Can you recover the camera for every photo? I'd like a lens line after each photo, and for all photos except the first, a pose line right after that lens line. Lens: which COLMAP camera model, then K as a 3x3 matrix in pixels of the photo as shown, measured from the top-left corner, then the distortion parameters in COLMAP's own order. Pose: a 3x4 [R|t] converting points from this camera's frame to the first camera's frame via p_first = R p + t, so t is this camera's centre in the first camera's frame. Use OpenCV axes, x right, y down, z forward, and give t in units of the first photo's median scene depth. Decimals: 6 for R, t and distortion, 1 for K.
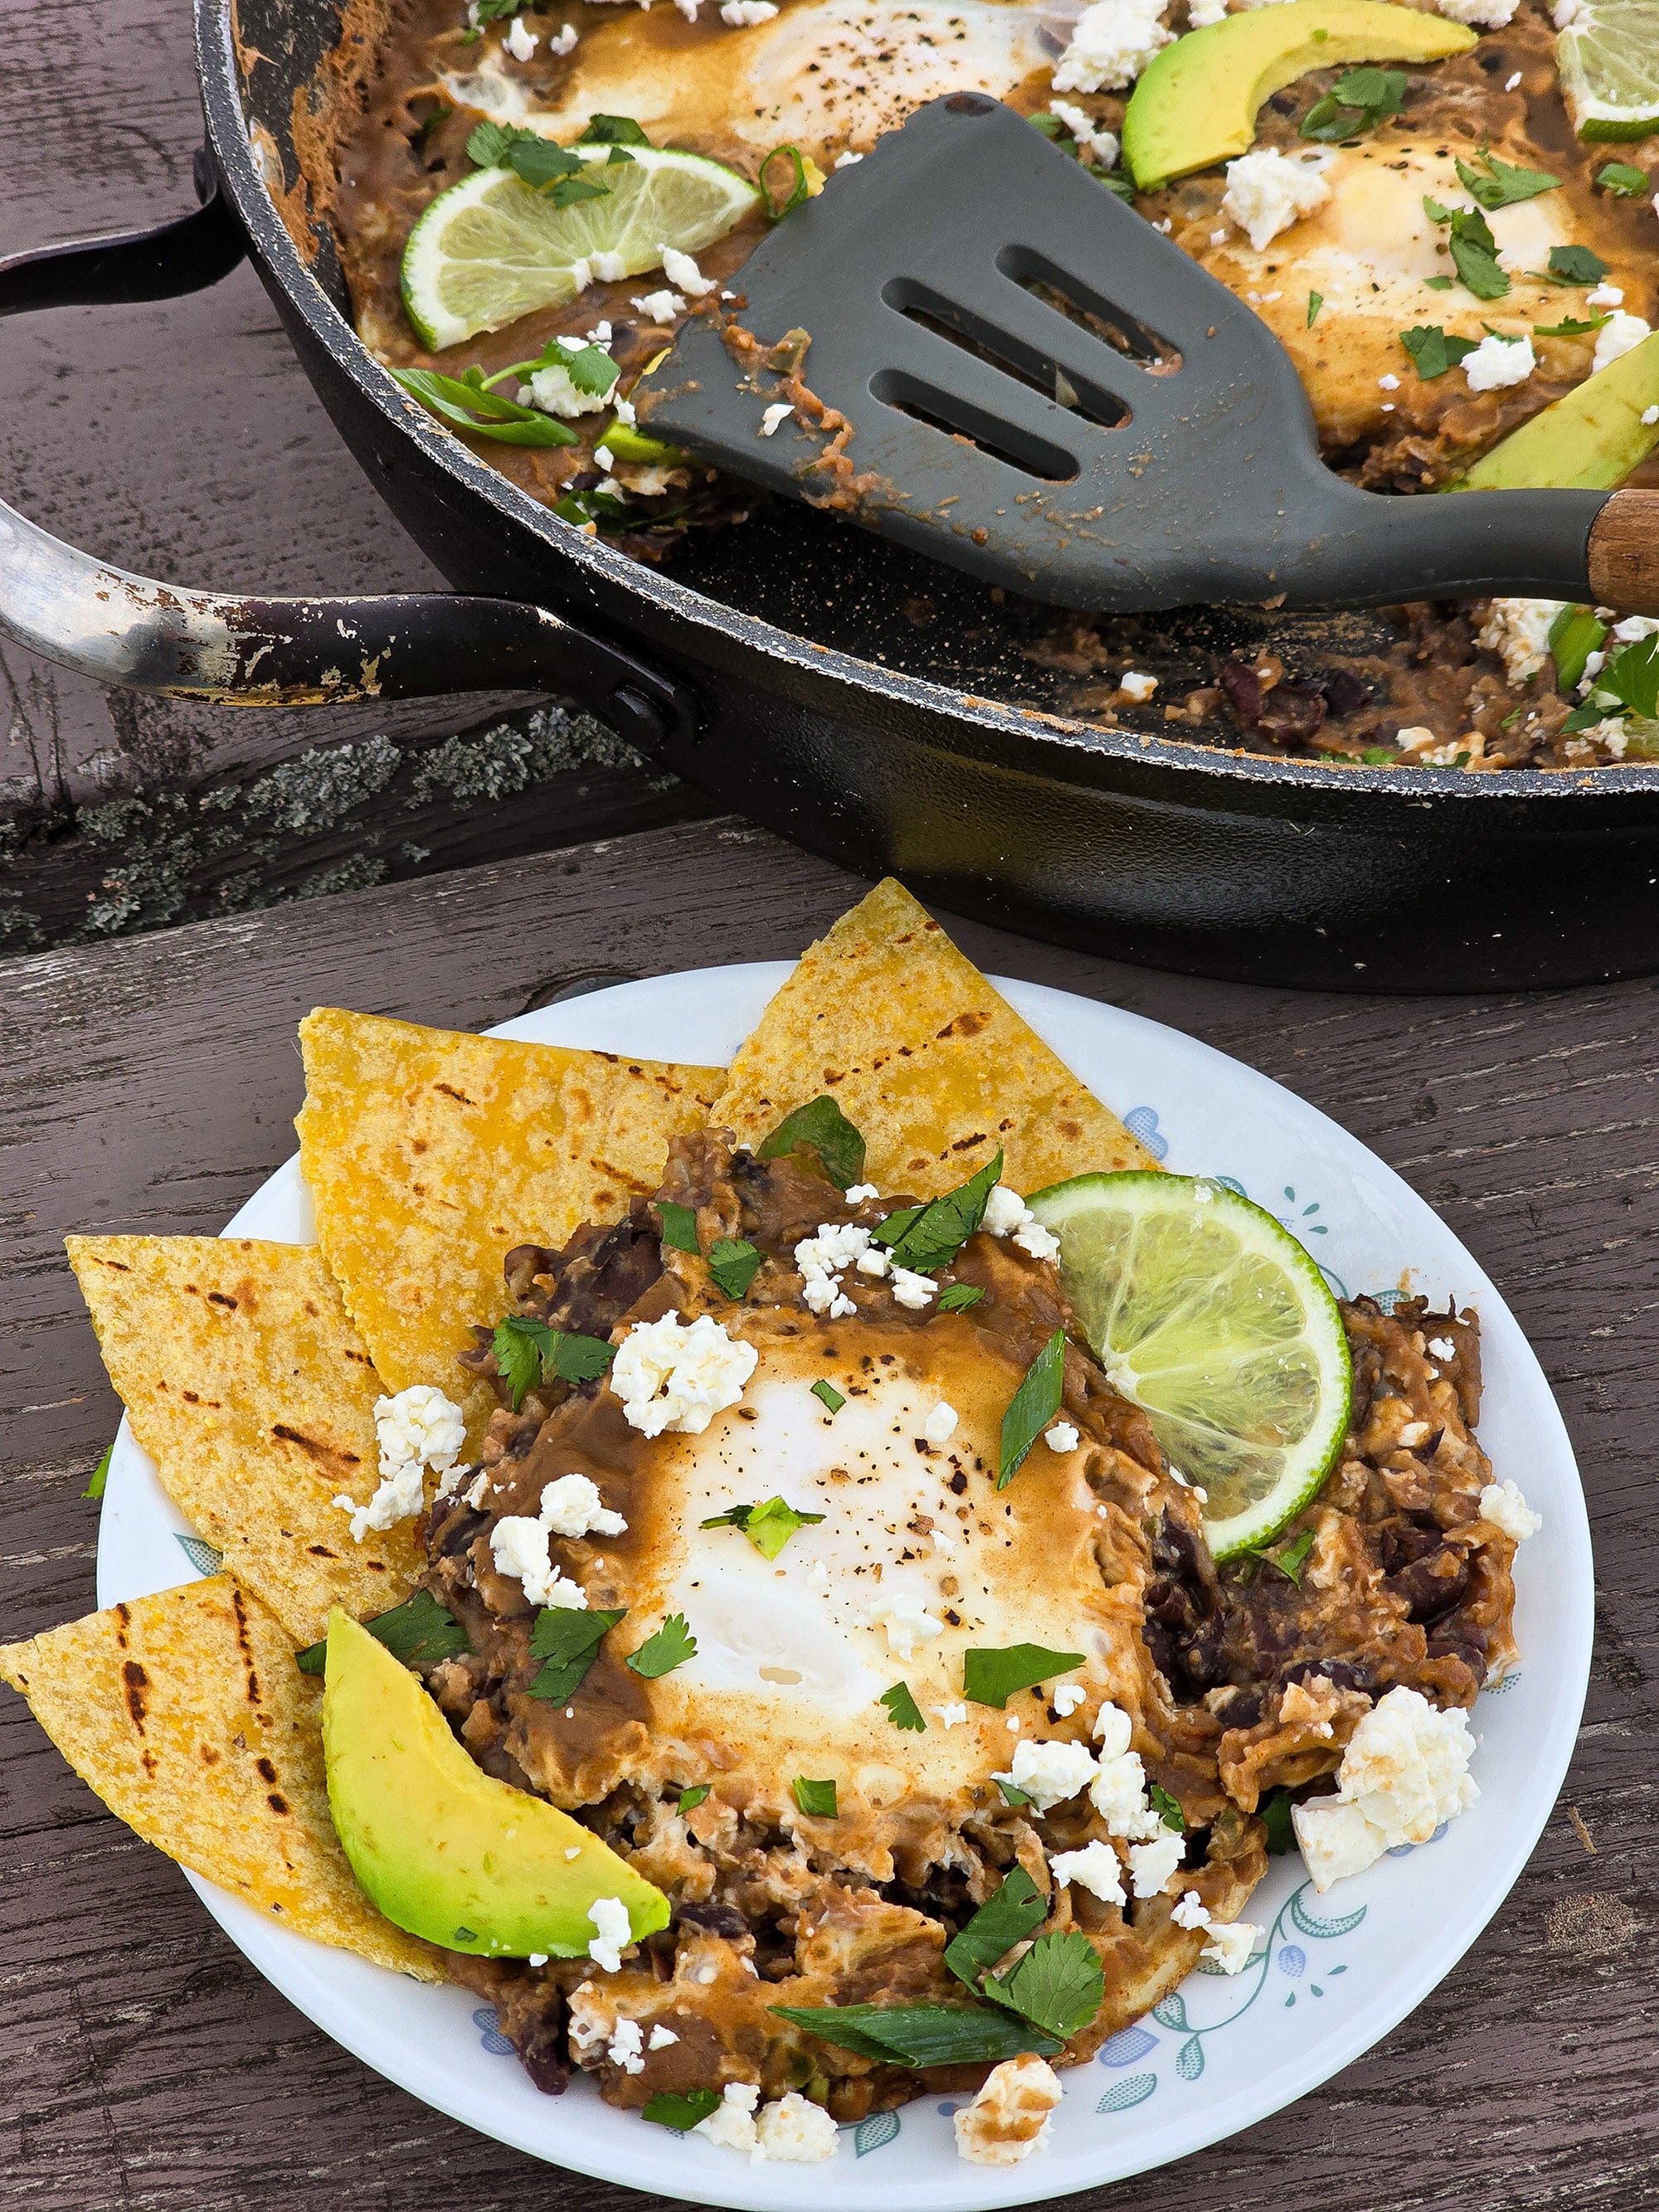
lens RADIAL K [[4303.4, 0, 867.1], [0, 4303.4, 1133.7], [0, 0, 1]] dist [-0.127058, 1.129737]
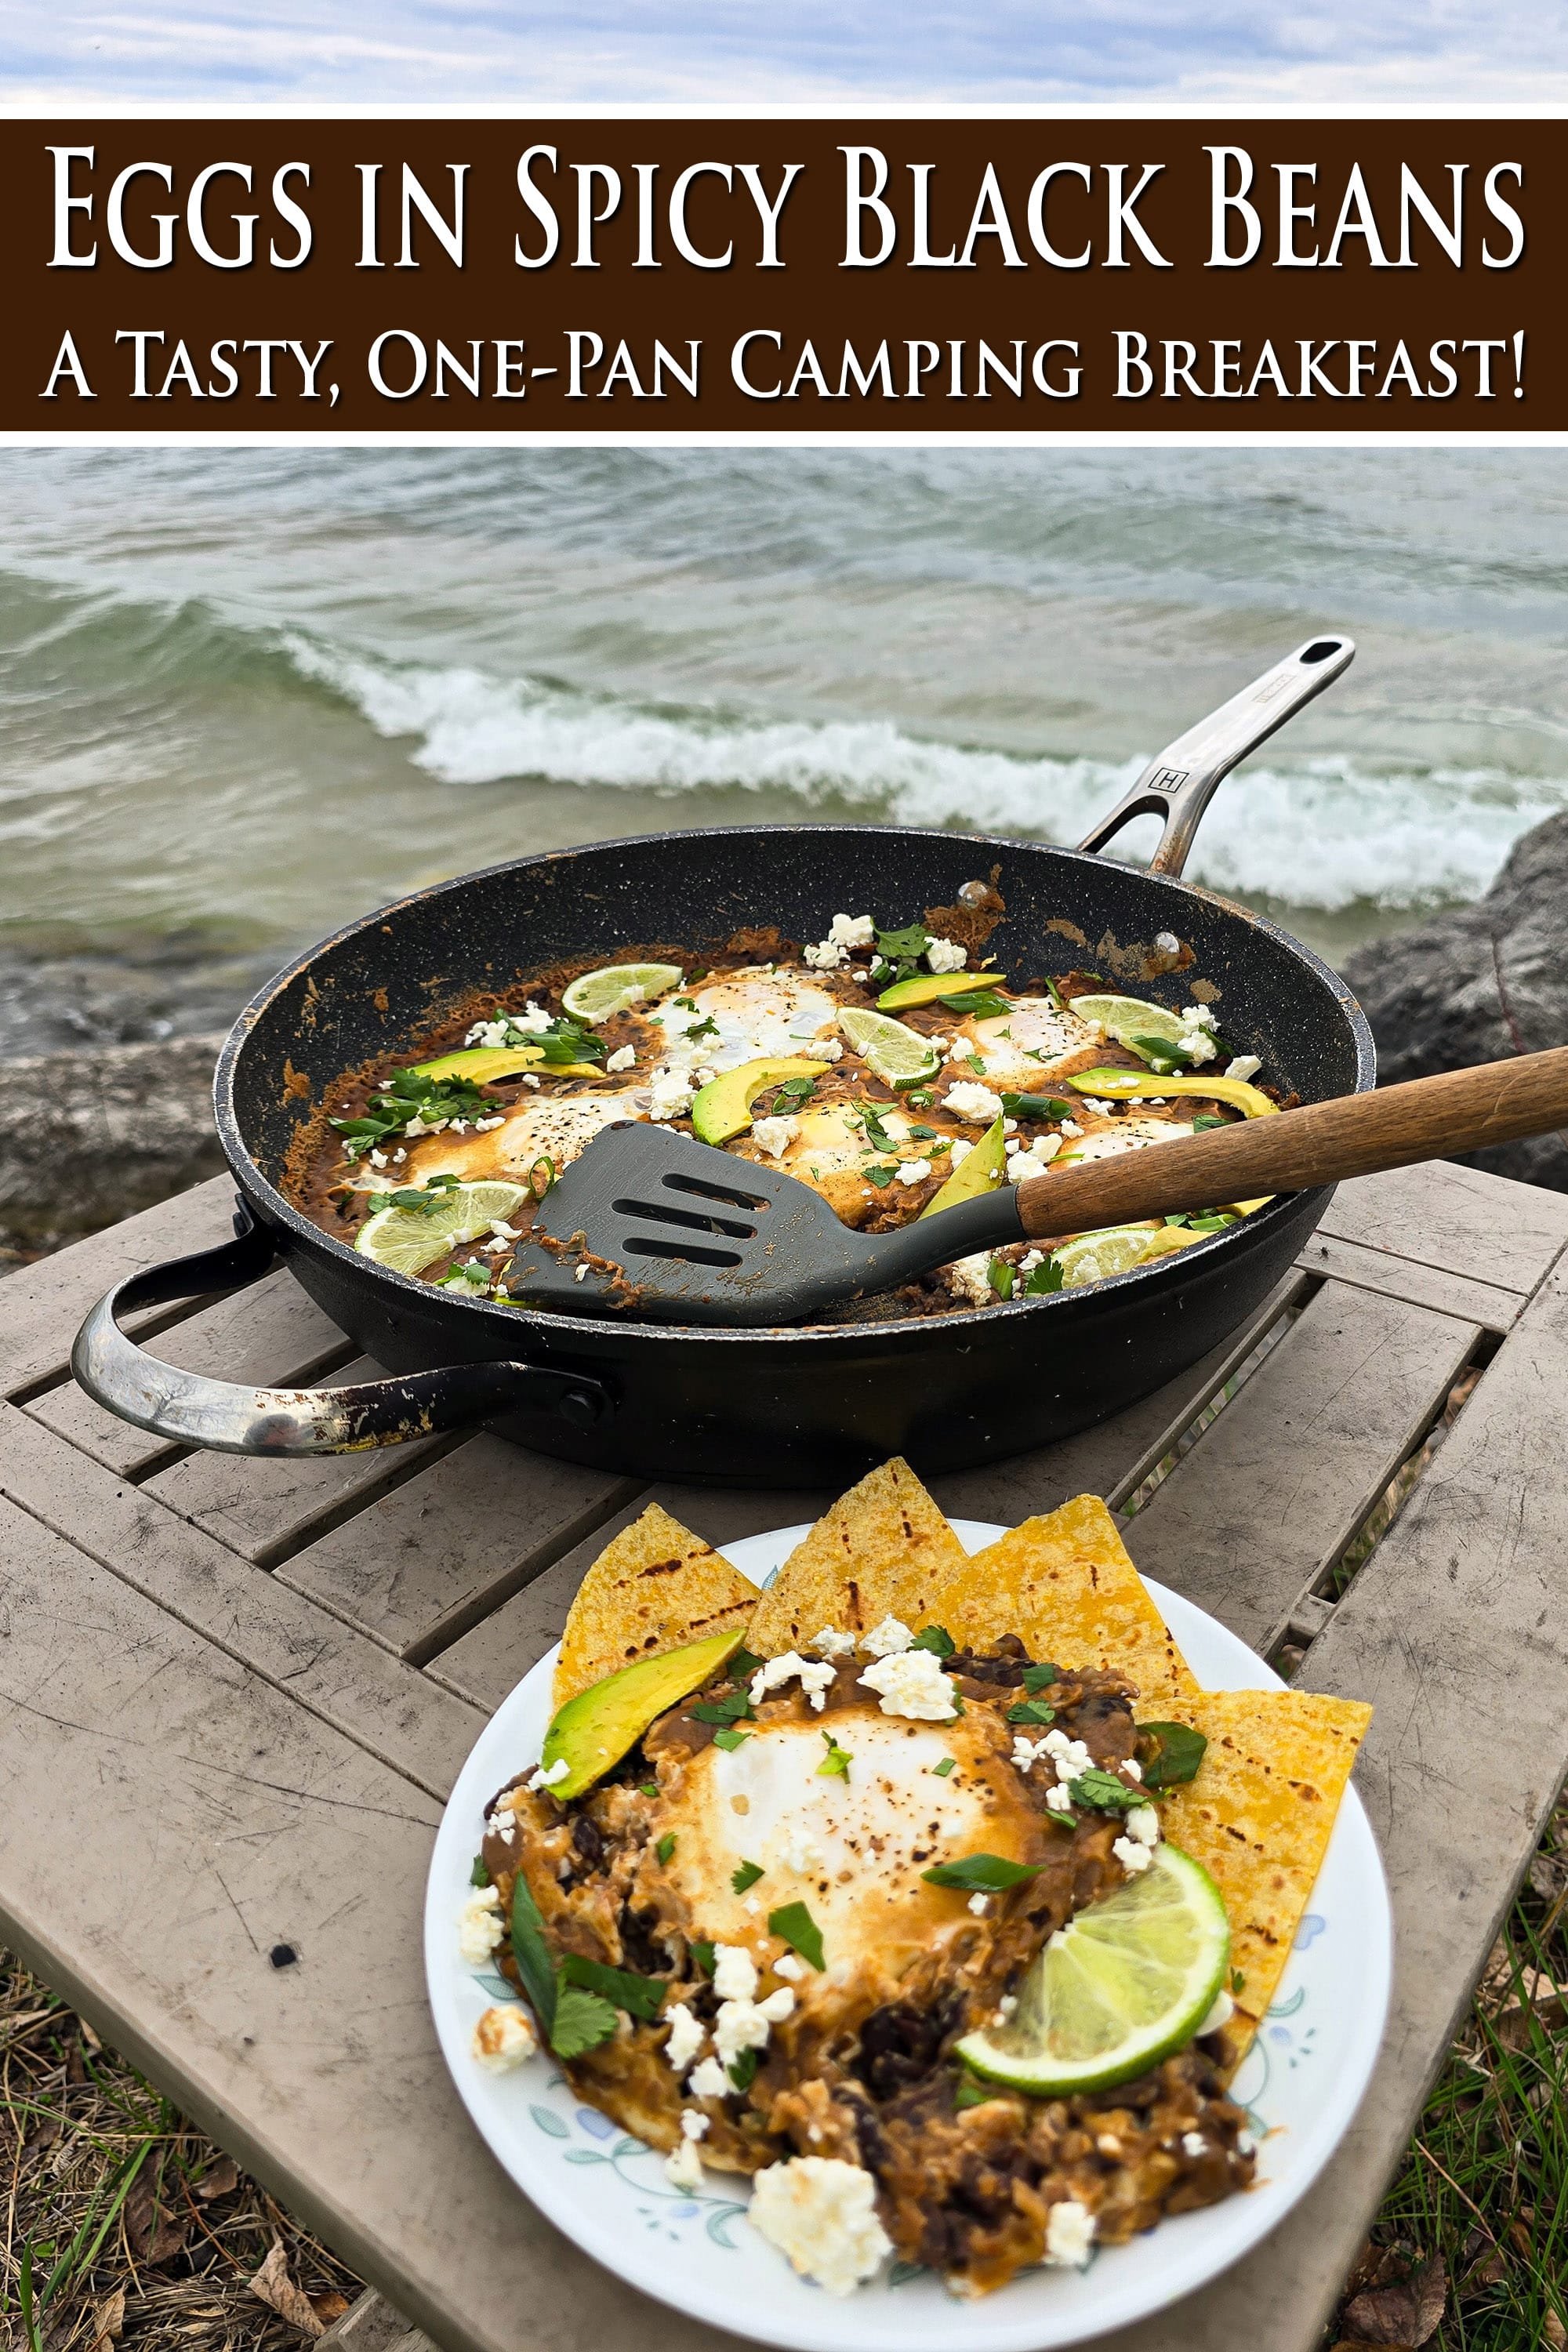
lens RADIAL K [[1685.0, 0, 847.5], [0, 1685.0, 1177.1], [0, 0, 1]] dist [0.000652, -0.001798]
pose [[0.308995, 0.448669, -0.838581, 0.392173], [-0.726311, 0.680560, 0.096496, -0.118193], [0.613999, 0.579254, 0.536162, 0.501717]]
